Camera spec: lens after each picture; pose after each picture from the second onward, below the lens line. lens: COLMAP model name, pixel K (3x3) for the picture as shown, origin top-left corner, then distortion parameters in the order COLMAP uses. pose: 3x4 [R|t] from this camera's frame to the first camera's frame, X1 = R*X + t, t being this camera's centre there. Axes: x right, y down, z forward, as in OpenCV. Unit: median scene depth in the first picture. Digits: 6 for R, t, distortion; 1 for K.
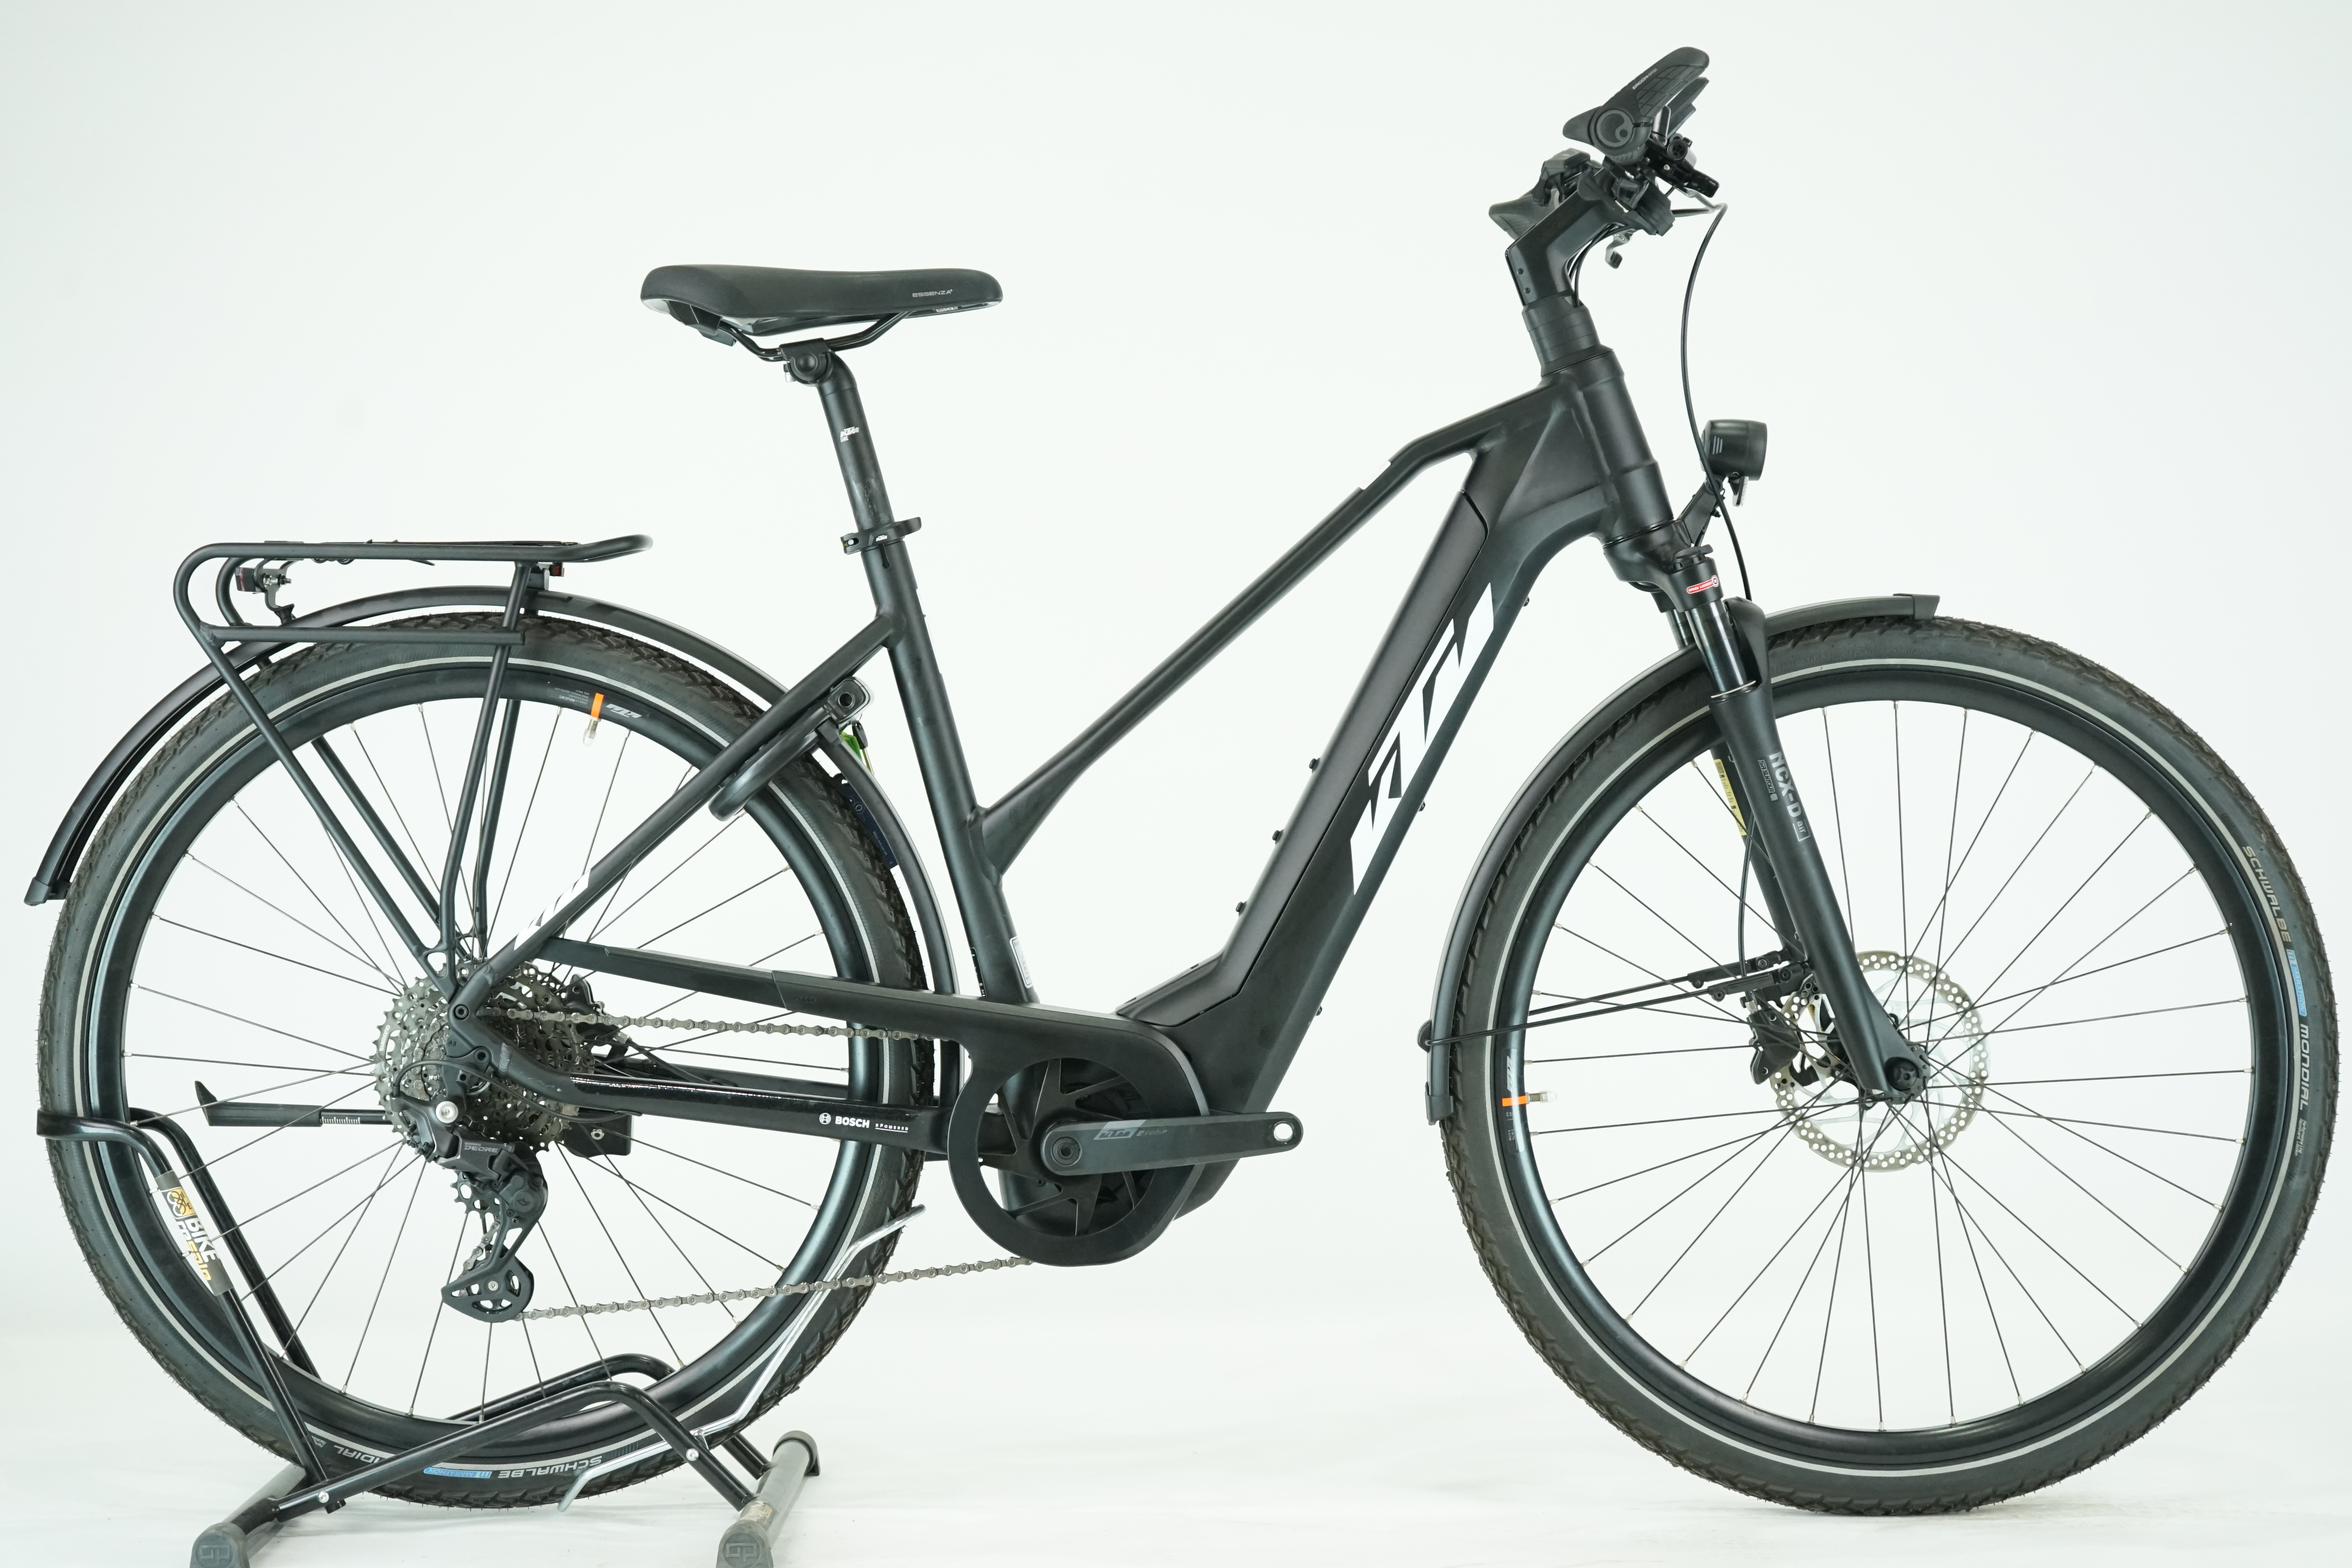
lens RADIAL K [[4000.1, 0, 1176.0], [0, 4000.1, 784.0], [0, 0, 1]] dist [0.007887, 0.094950]
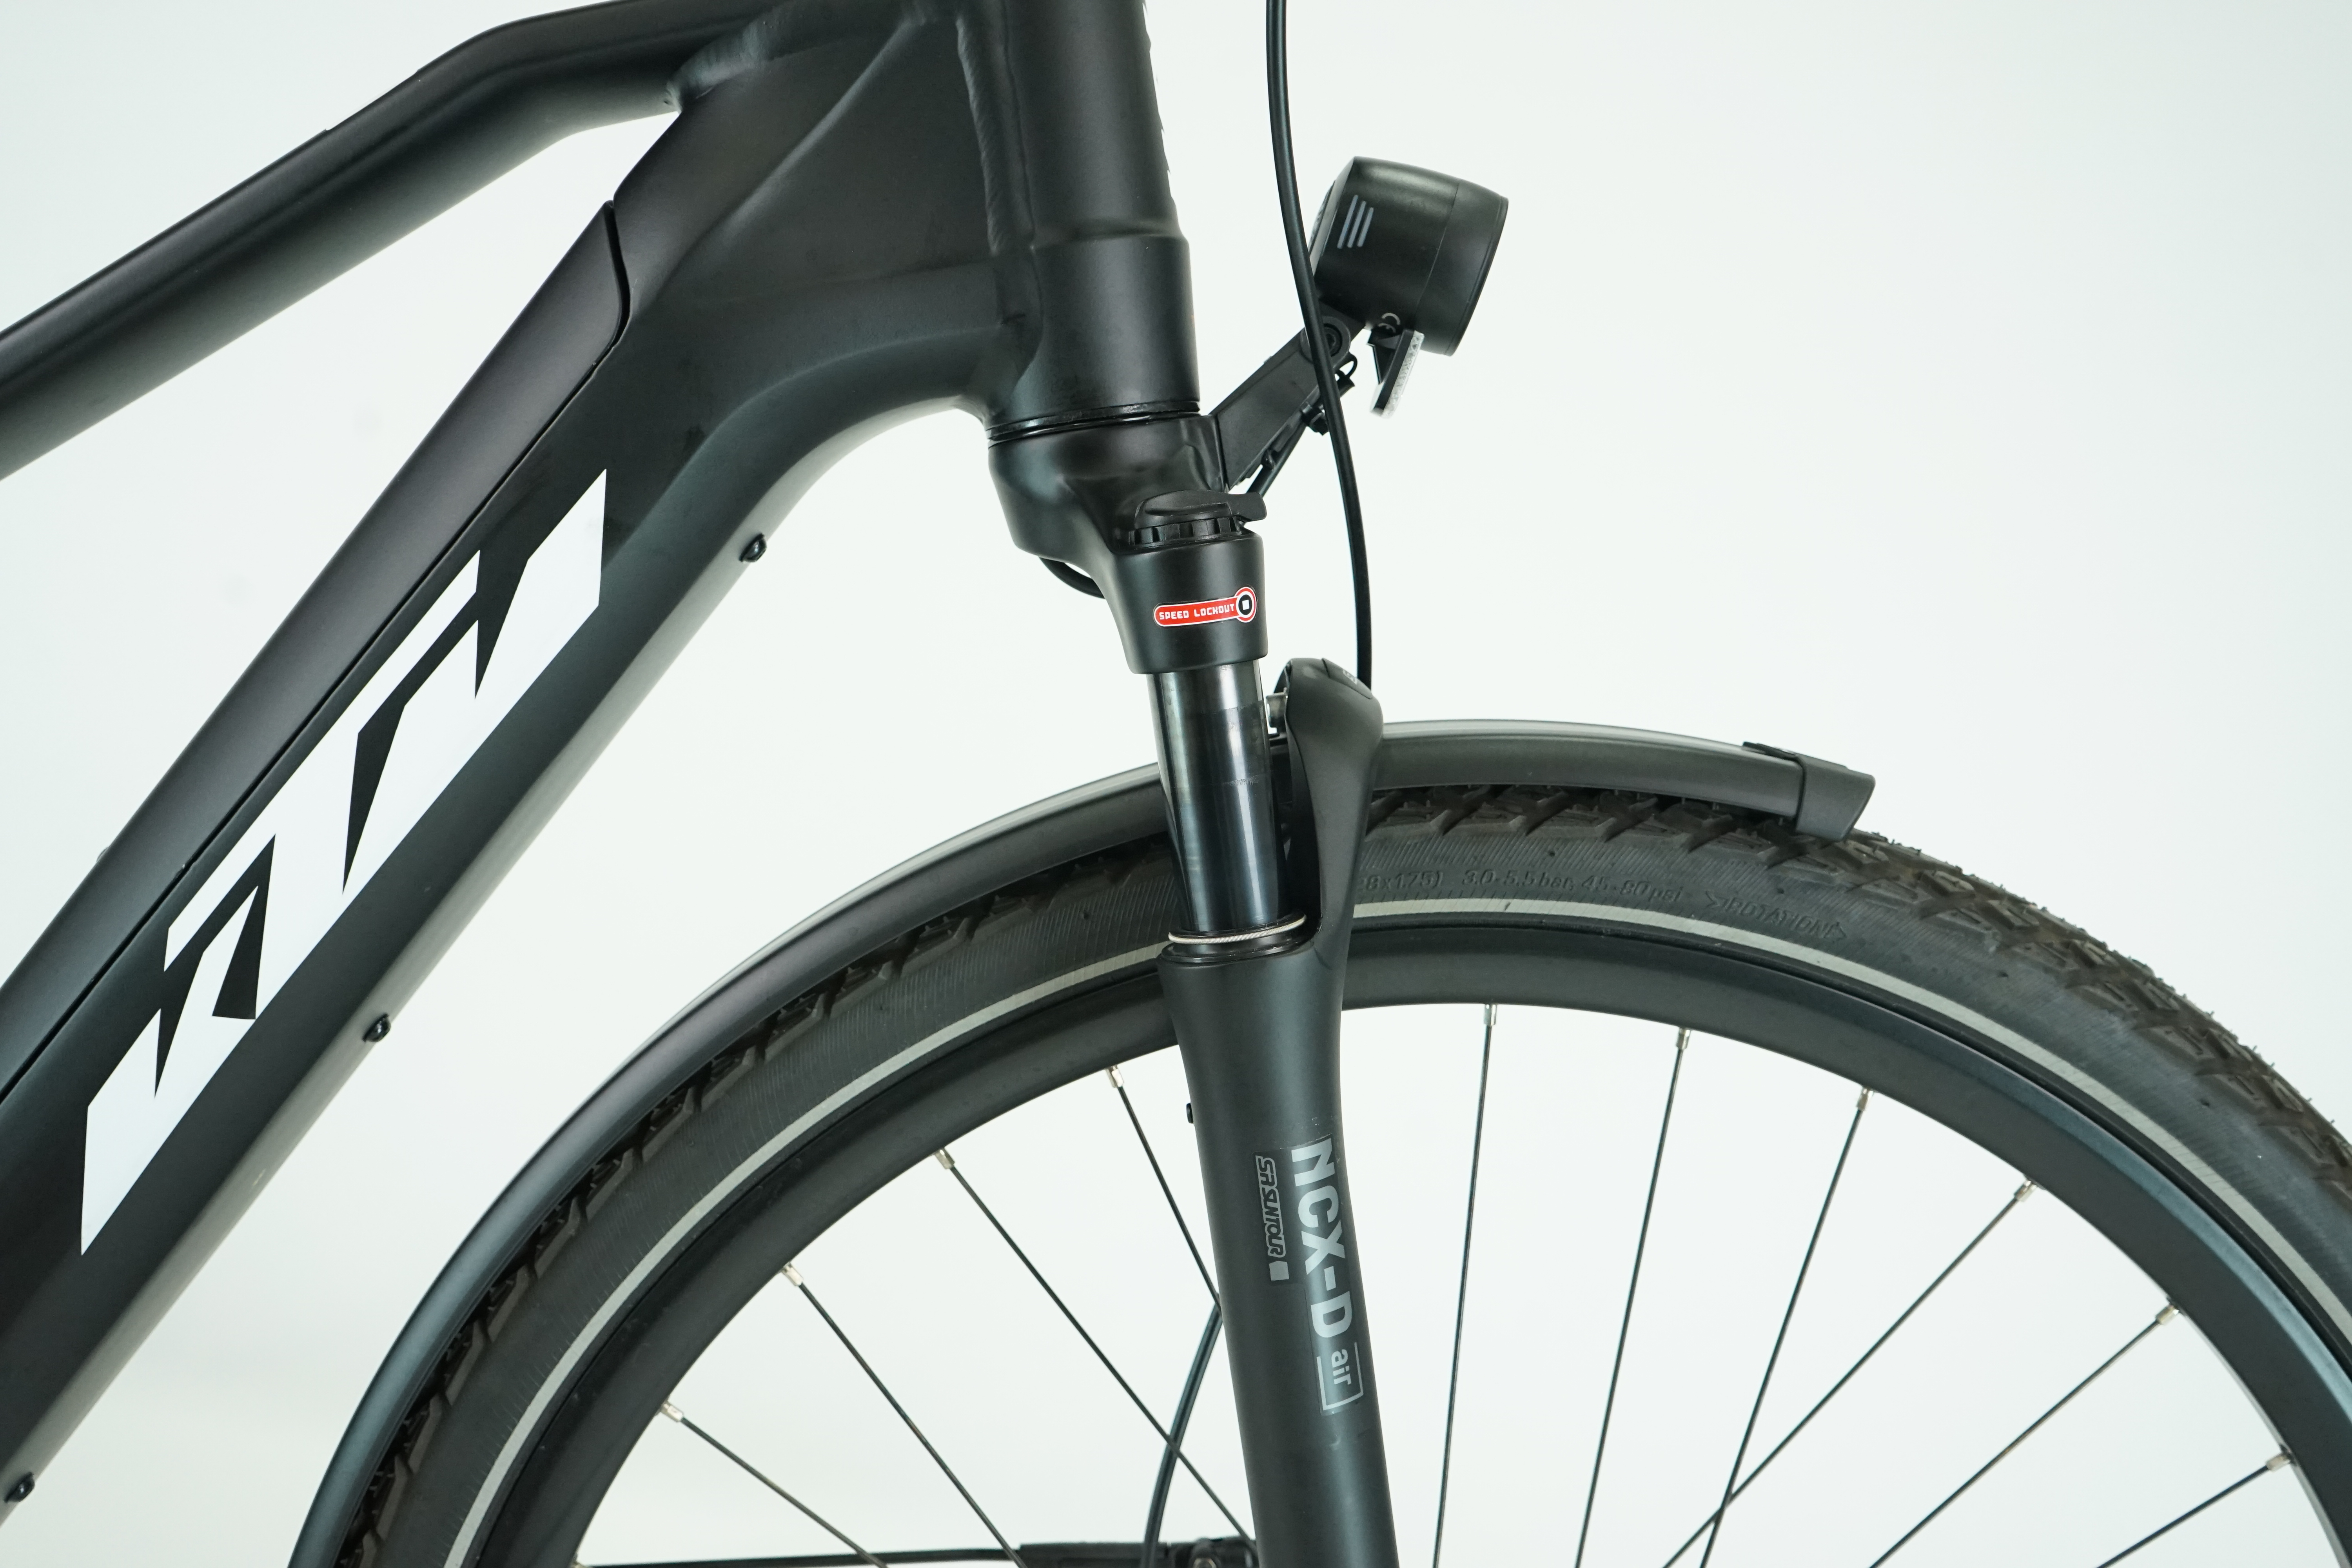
lens RADIAL K [[2351.0, 0, 1176.0], [0, 2351.0, 784.0], [0, 0, 1]] dist [-0.003327, -0.004180]
pose [[0.977423, 0.210983, 0.011443, 0.127873], [-0.211293, 0.975996, 0.052797, -0.044532], [-0.000029, -0.054023, 0.998540, 0.792480]]
